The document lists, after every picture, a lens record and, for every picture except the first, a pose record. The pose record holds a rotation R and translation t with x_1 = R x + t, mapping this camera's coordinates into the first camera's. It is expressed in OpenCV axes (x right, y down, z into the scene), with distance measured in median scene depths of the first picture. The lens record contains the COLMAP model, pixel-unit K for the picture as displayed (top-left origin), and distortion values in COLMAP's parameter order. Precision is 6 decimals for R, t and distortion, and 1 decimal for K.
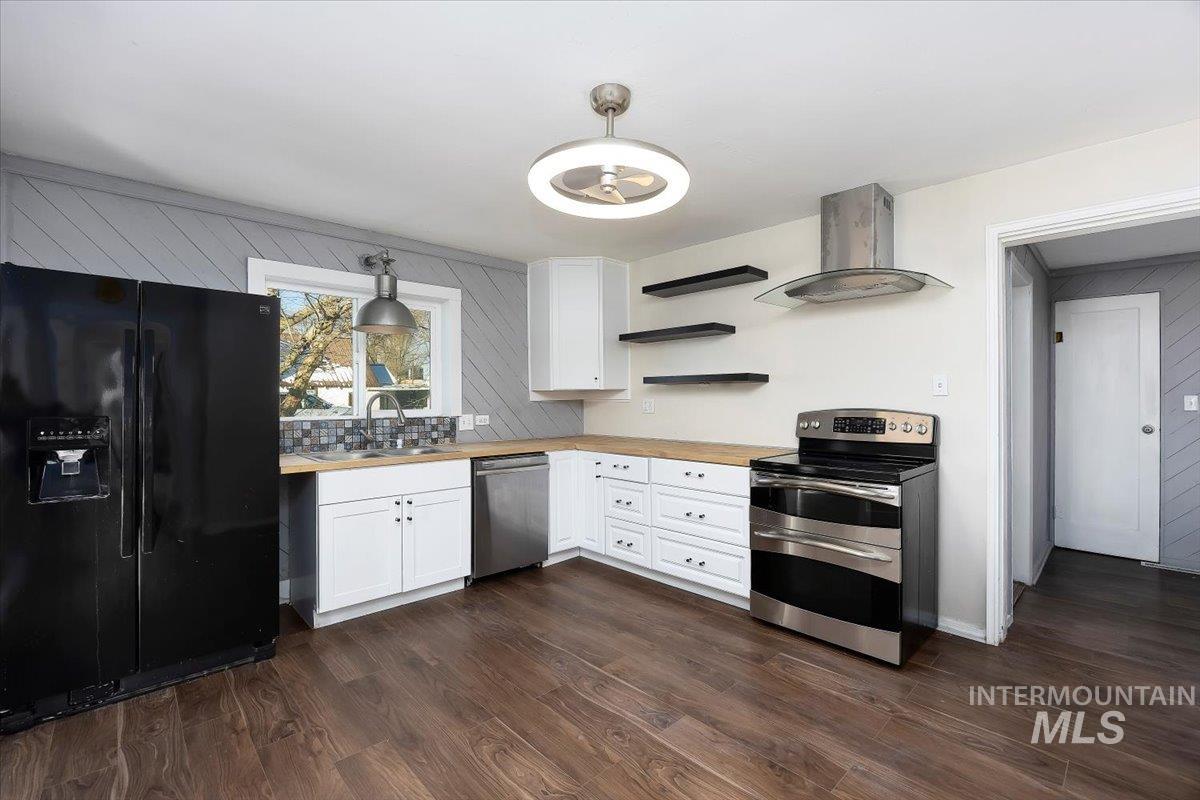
lens RADIAL K [[546.3, 0, 589.8], [0, 546.3, 396.7], [0, 0, 1]] dist [-0.003543, -0.000617]
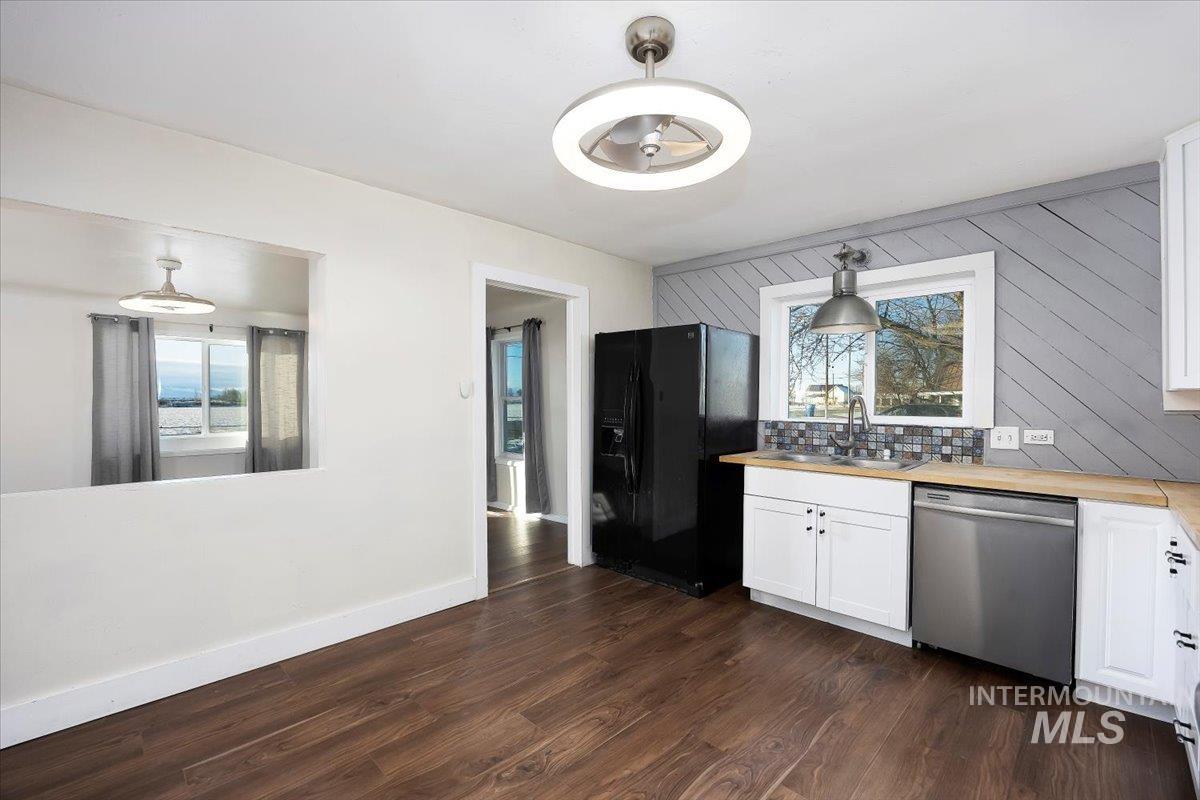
lens RADIAL K [[519.8, 0, 598.6], [0, 519.8, 405.7], [0, 0, 1]] dist [-0.000887, 0.000113]
pose [[0.038376, 0.016008, -0.999135, 0.505755], [-0.000875, 0.999872, 0.015986, -0.005613], [0.999263, 0.000261, 0.038386, 0.544663]]
